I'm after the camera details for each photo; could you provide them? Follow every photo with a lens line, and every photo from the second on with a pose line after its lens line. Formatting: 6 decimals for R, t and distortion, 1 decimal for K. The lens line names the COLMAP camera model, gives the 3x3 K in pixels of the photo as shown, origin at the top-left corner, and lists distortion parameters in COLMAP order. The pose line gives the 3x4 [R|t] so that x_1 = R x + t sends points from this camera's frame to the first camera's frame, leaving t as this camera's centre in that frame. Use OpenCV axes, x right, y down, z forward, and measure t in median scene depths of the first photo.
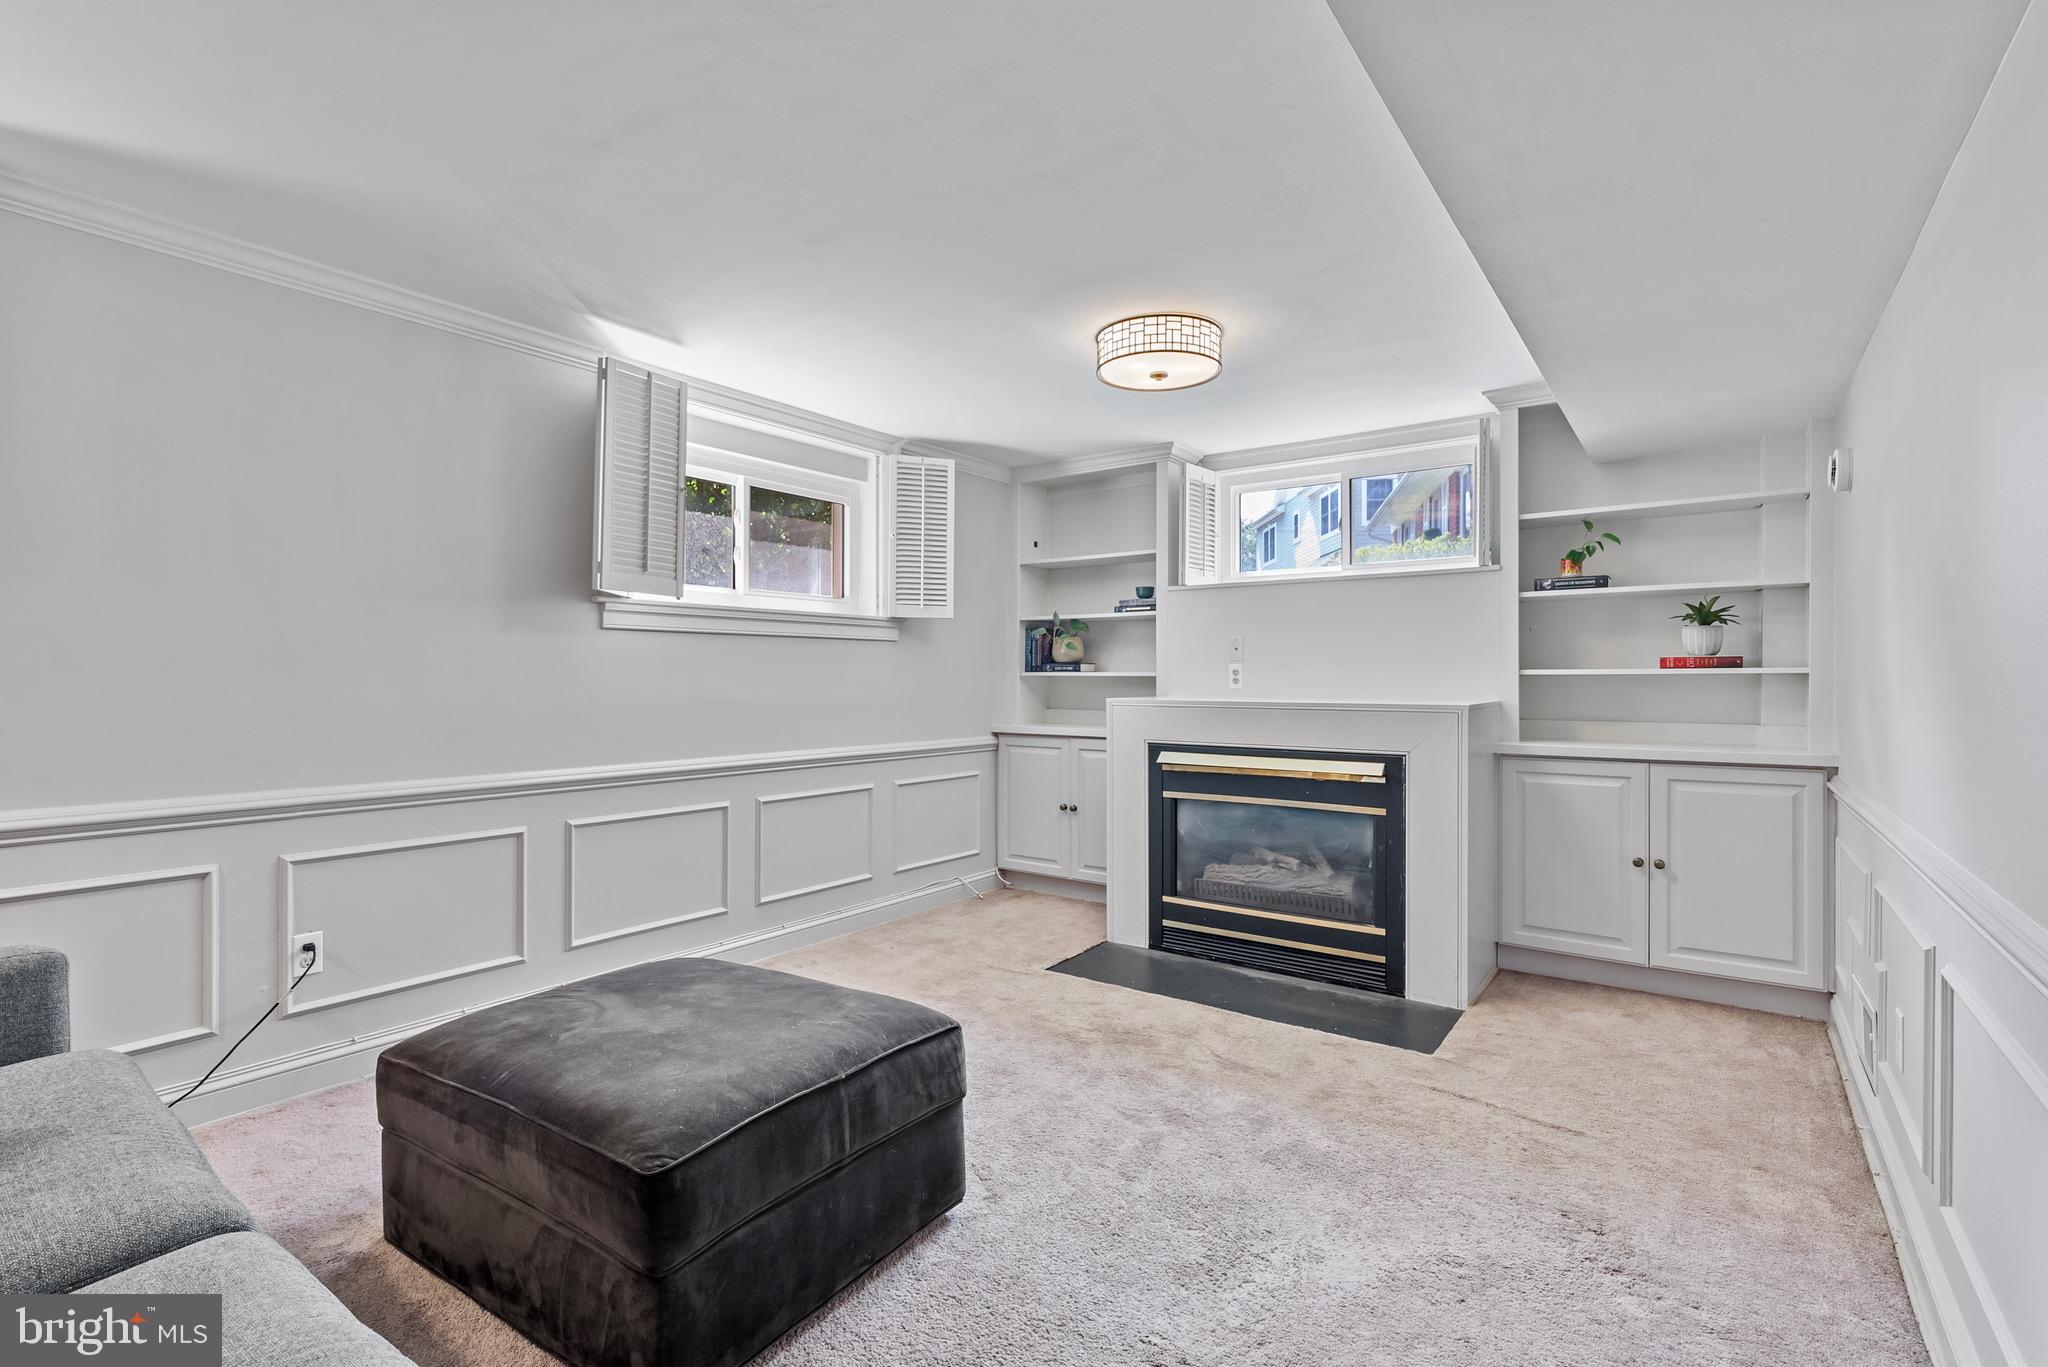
lens RADIAL K [[937.2, 0, 1024.0], [0, 937.2, 683.5], [0, 0, 1]] dist [-0.000020, 0.000014]
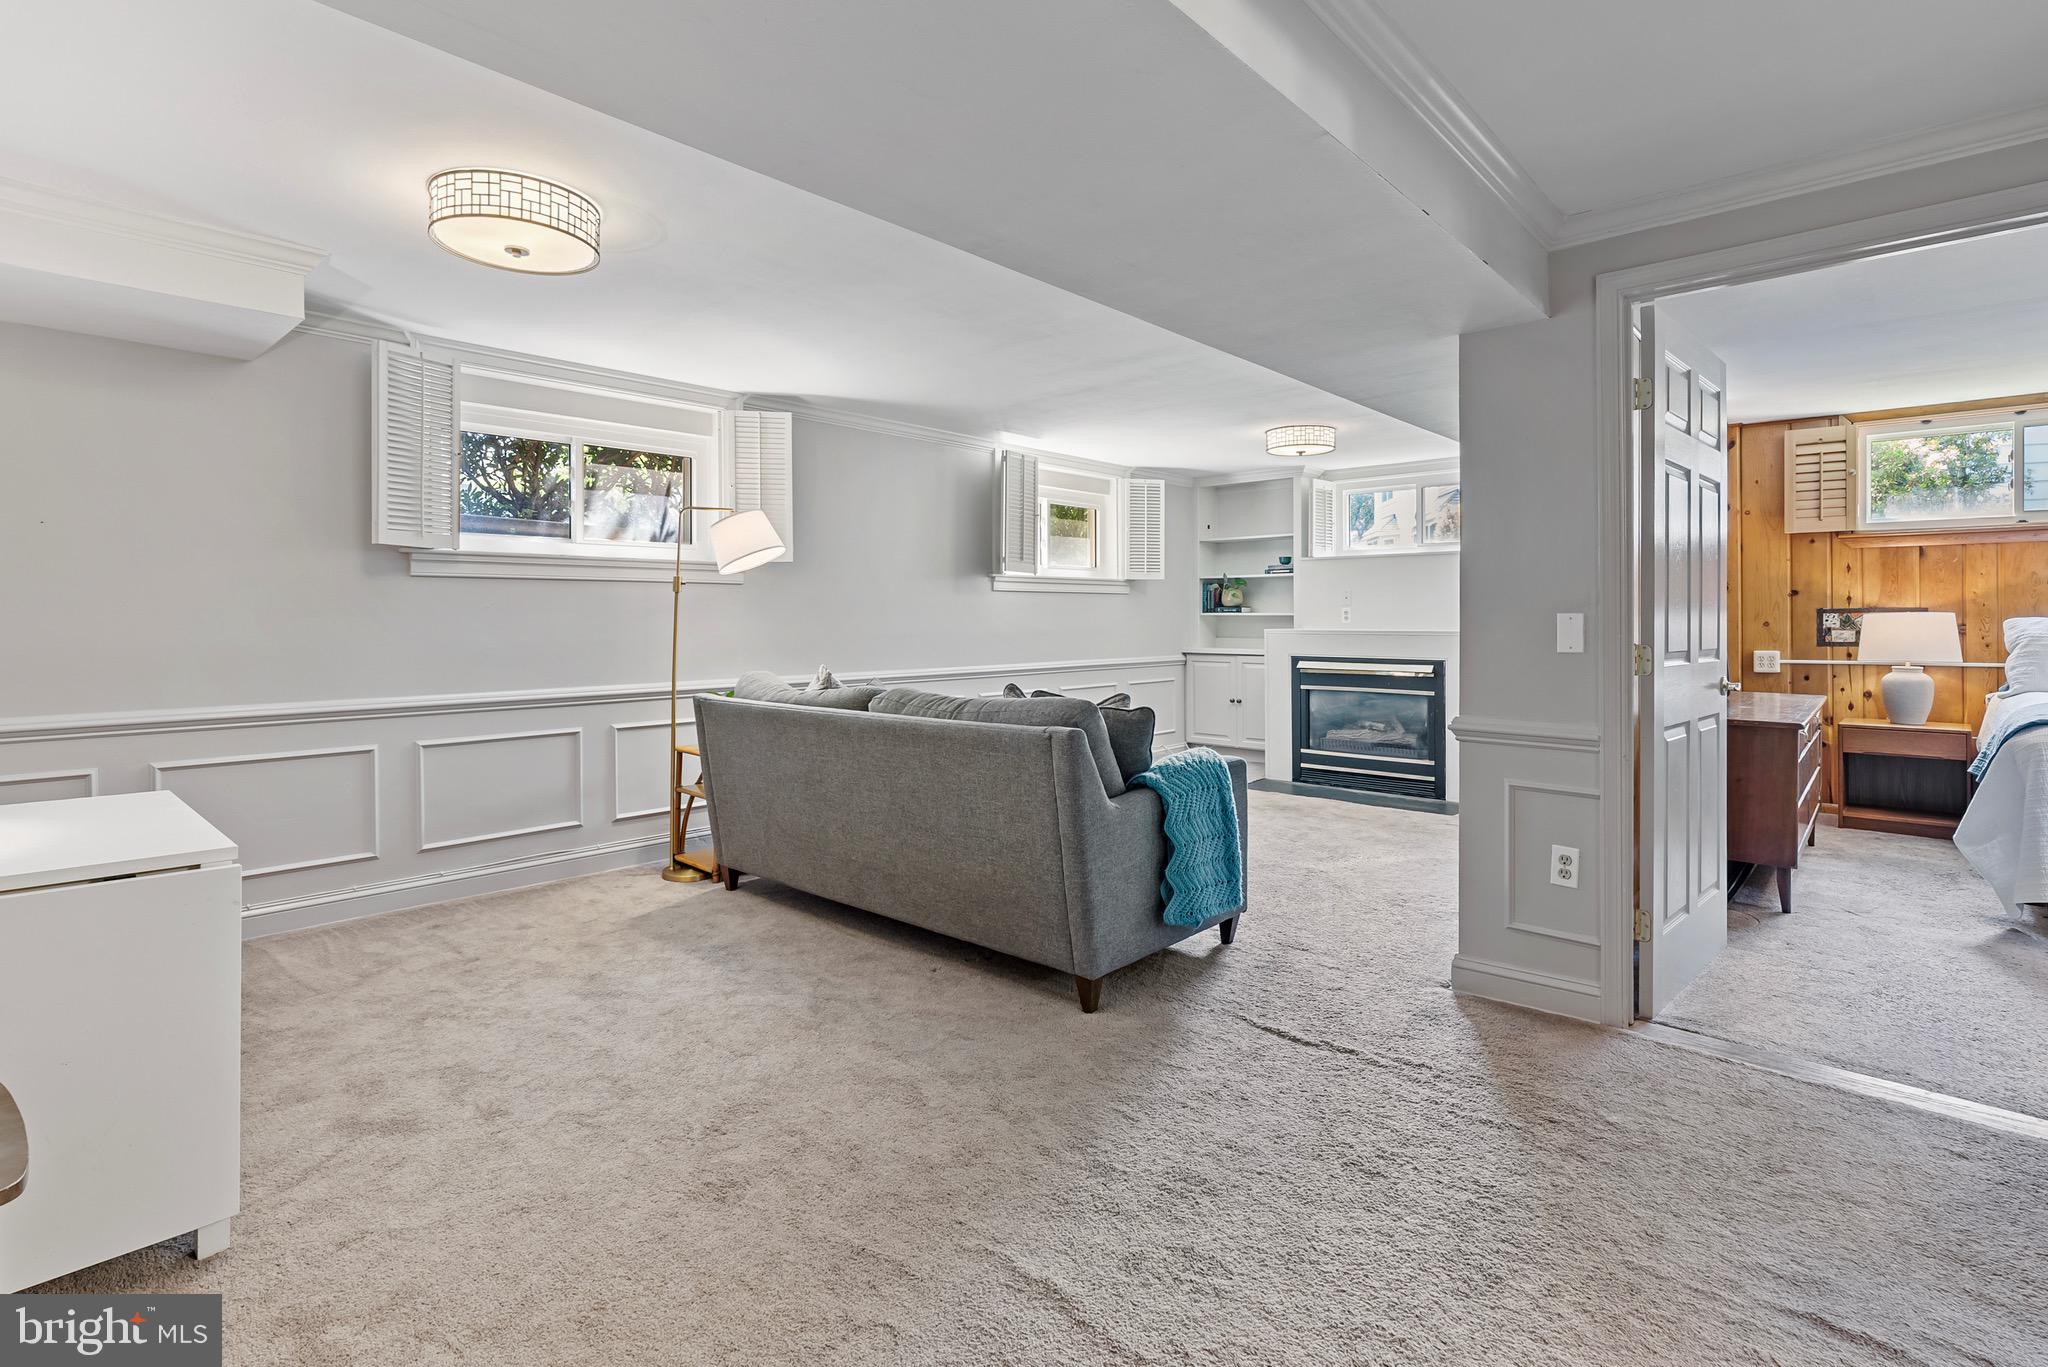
lens RADIAL K [[958.0, 0, 1029.9], [0, 958.0, 616.6], [0, 0, 1]] dist [-0.000241, 0.000075]
pose [[0.994476, -0.003177, -0.104919, -0.133286], [0.002523, 0.999977, -0.006369, 0.003540], [0.104937, 0.006069, 0.994460, -0.653441]]
